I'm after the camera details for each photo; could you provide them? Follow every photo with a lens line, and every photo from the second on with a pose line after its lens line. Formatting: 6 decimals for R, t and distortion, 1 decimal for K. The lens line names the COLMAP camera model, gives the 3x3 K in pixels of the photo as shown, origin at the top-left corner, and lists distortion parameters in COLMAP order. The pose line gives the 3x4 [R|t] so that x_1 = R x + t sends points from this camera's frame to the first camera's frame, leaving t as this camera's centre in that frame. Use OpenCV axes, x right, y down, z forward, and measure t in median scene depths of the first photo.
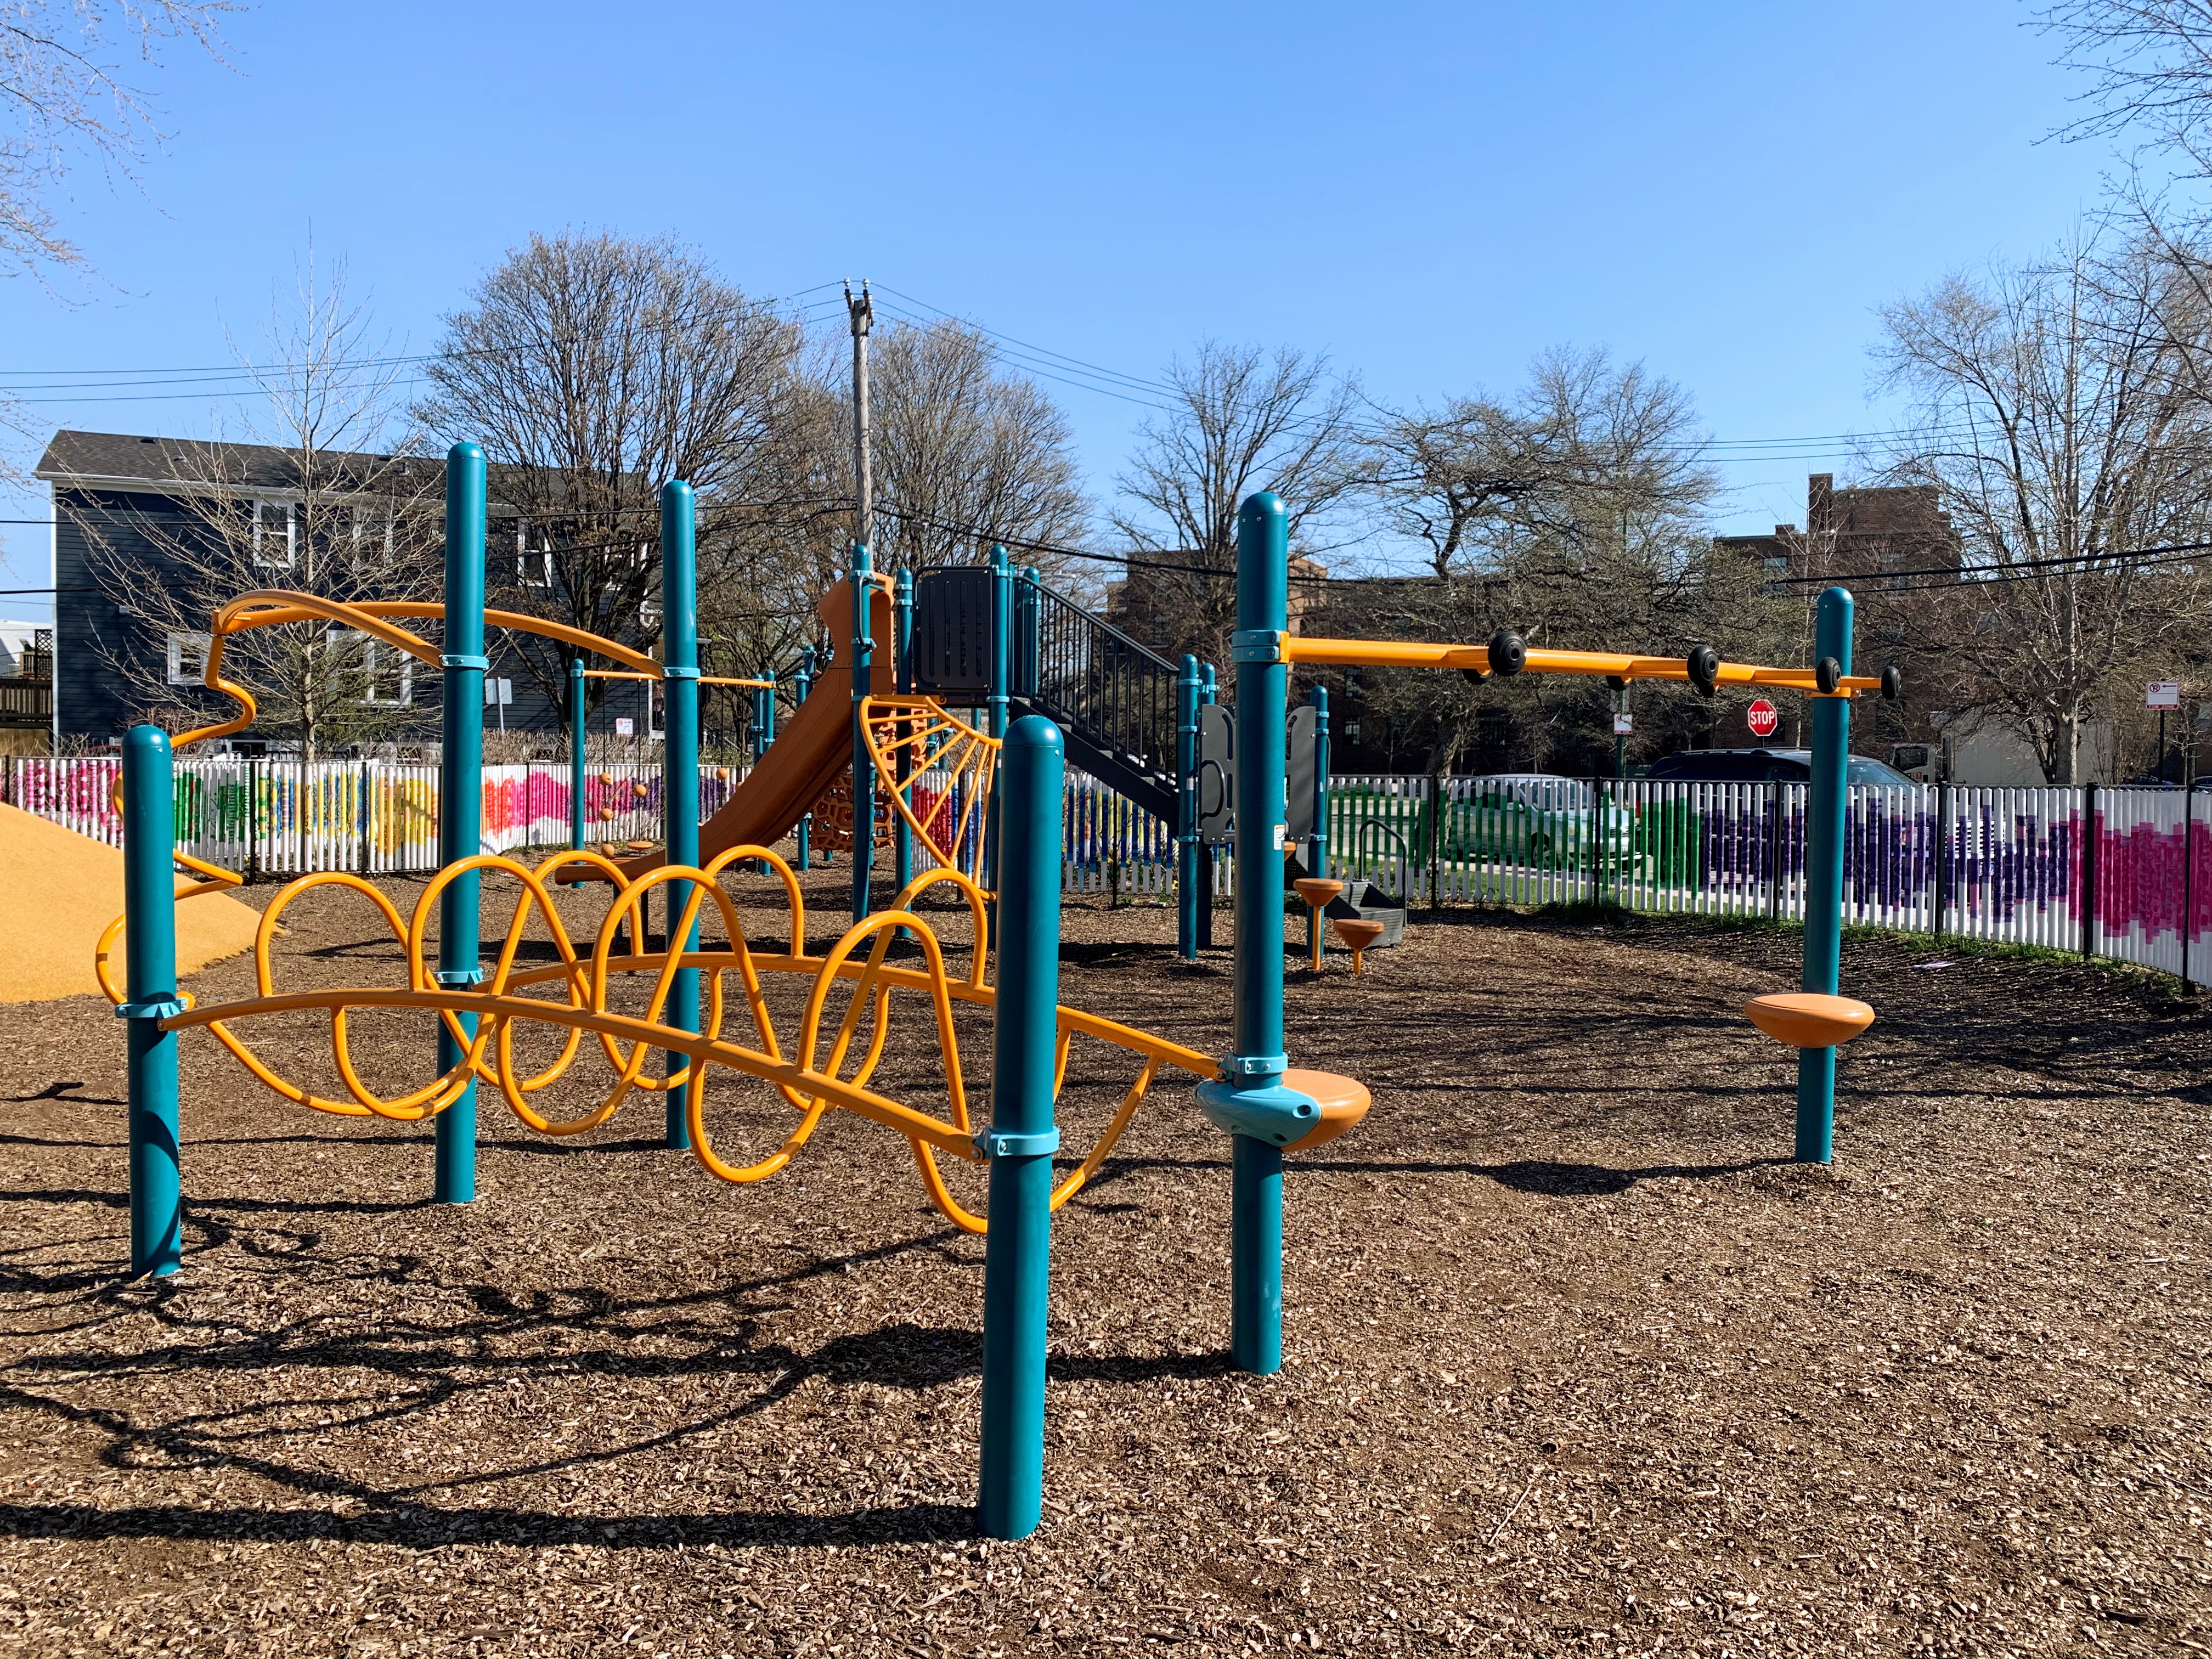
lens RADIAL K [[1645.7, 0, 1106.0], [0, 1645.7, 829.5], [0, 0, 1]] dist [0.076812, -0.000234]
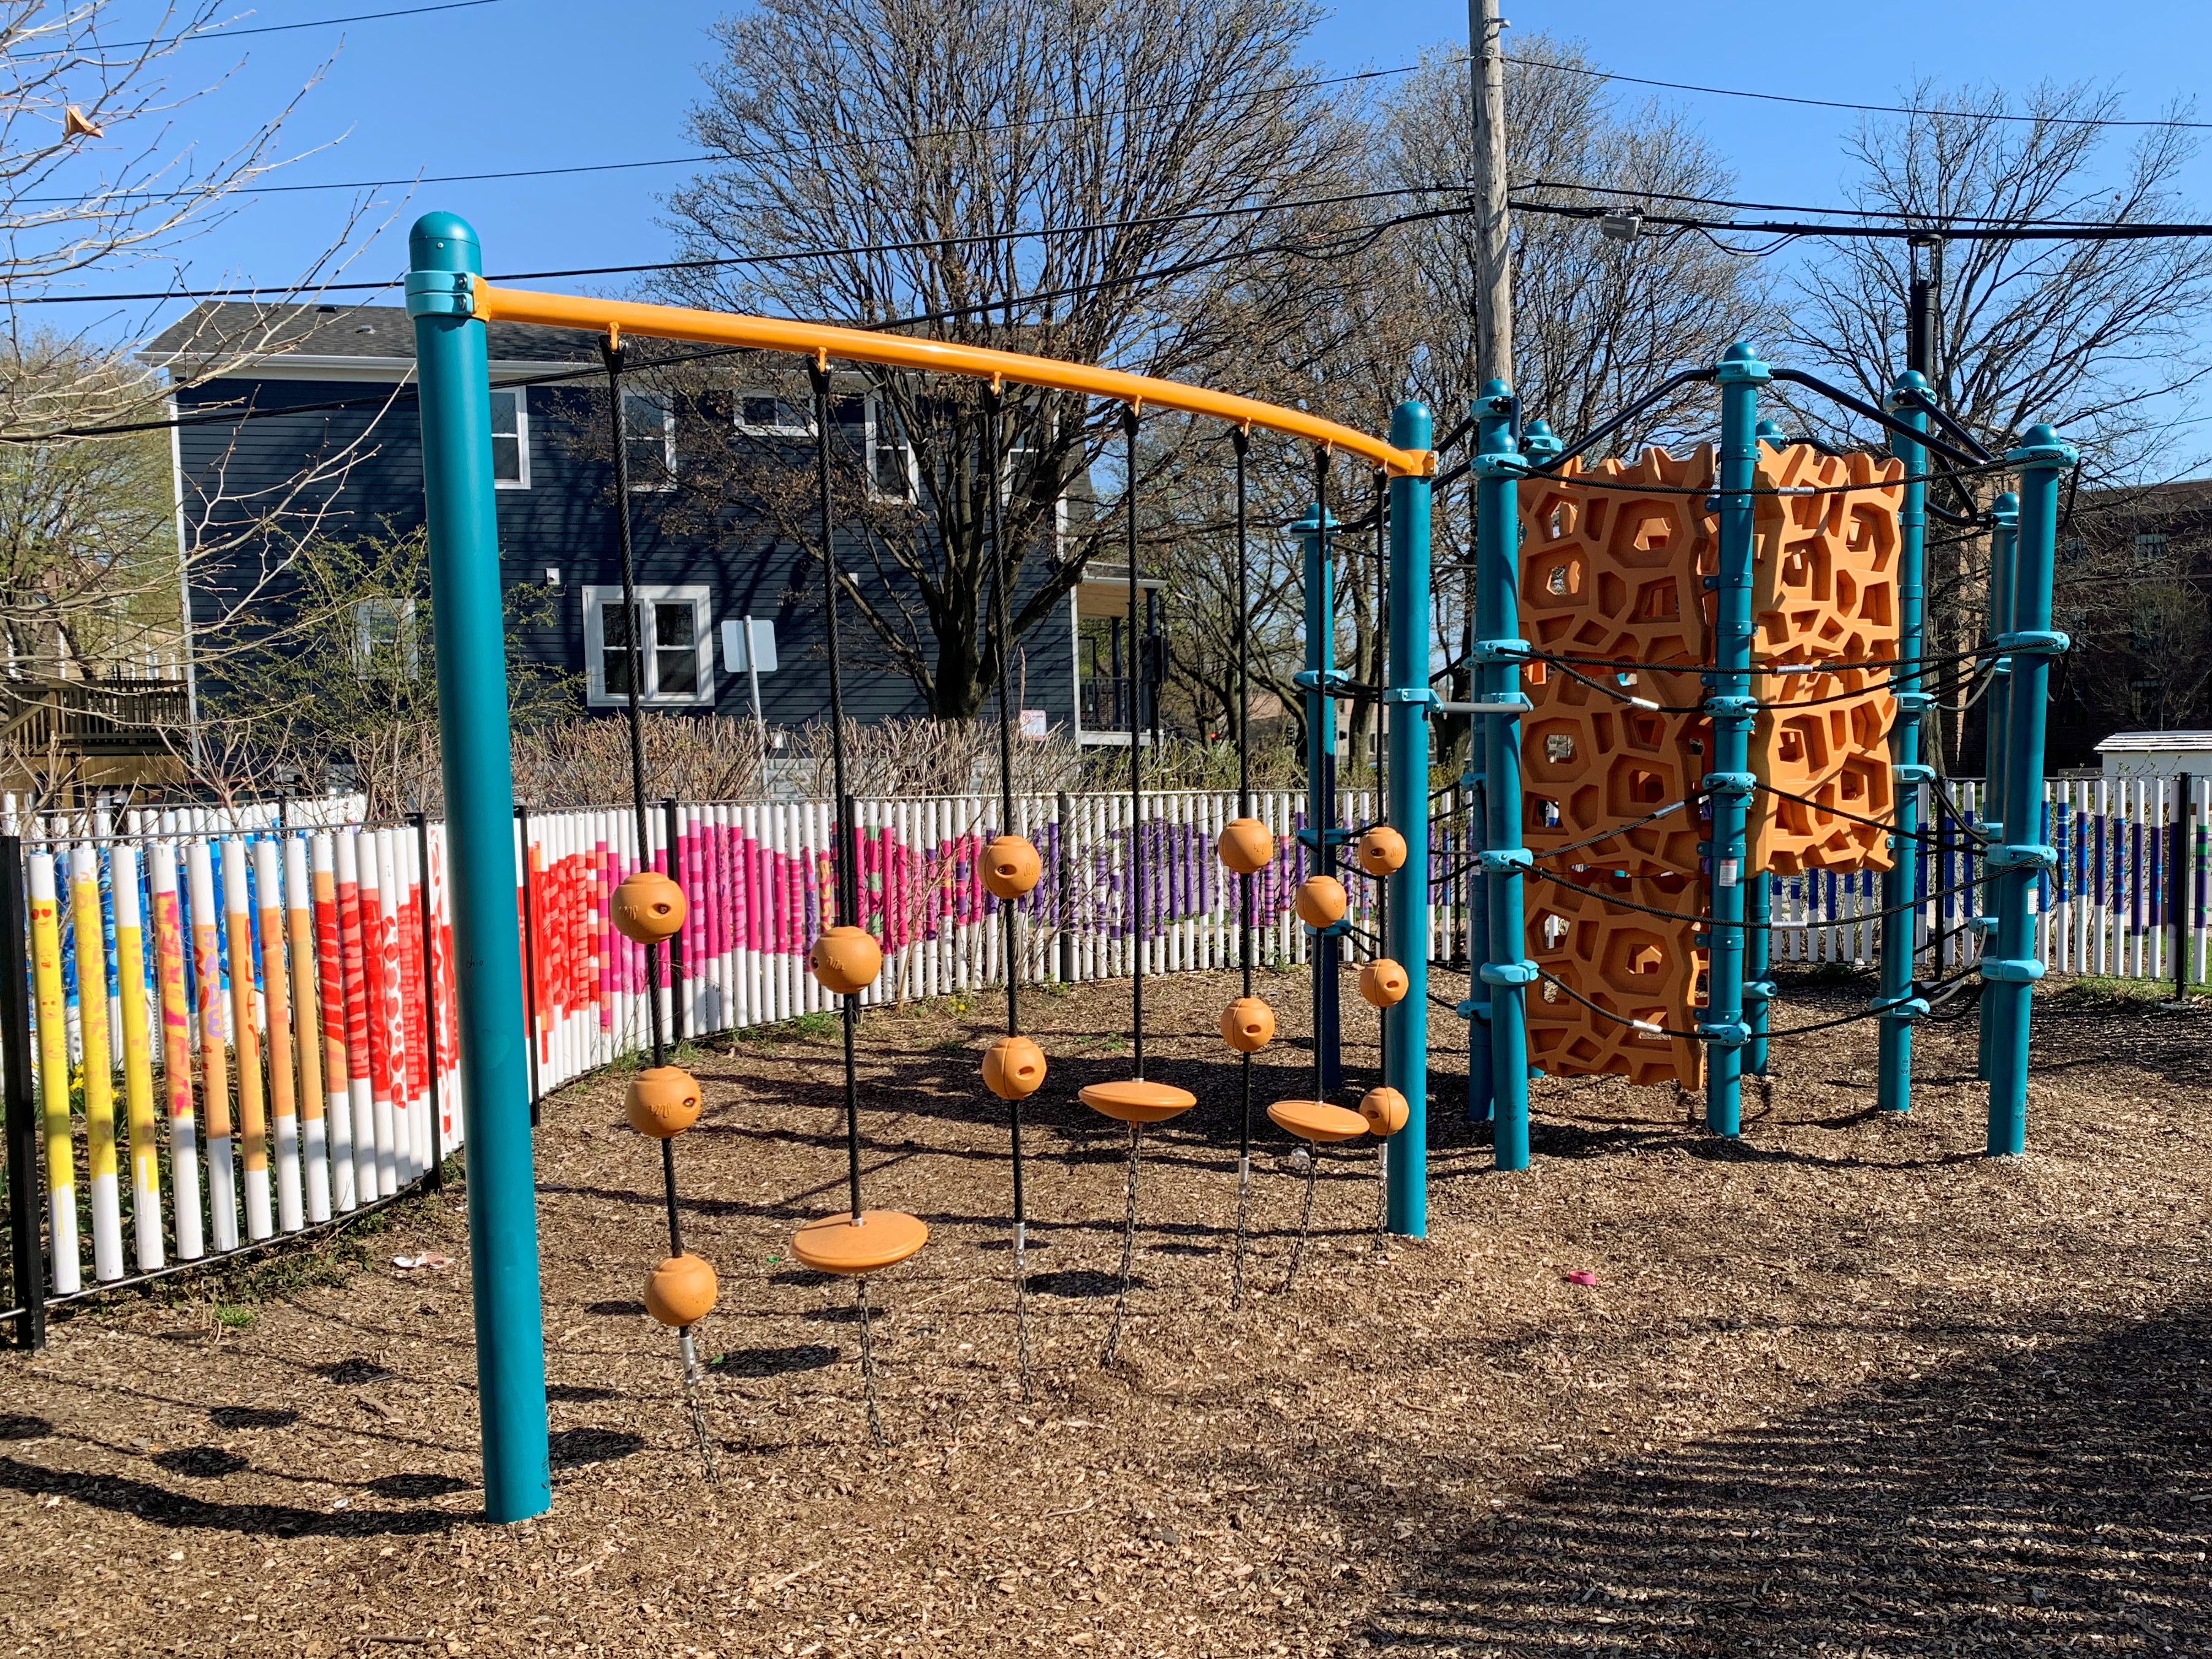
lens RADIAL K [[1856.0, 0, 1252.5], [0, 1856.0, 914.3], [0, 0, 1]] dist [0.161330, -0.300765]
pose [[0.981929, -0.014429, -0.188700, -0.116183], [0.021559, 0.999127, 0.035790, -0.020920], [0.188018, -0.039212, 0.981382, 0.476384]]
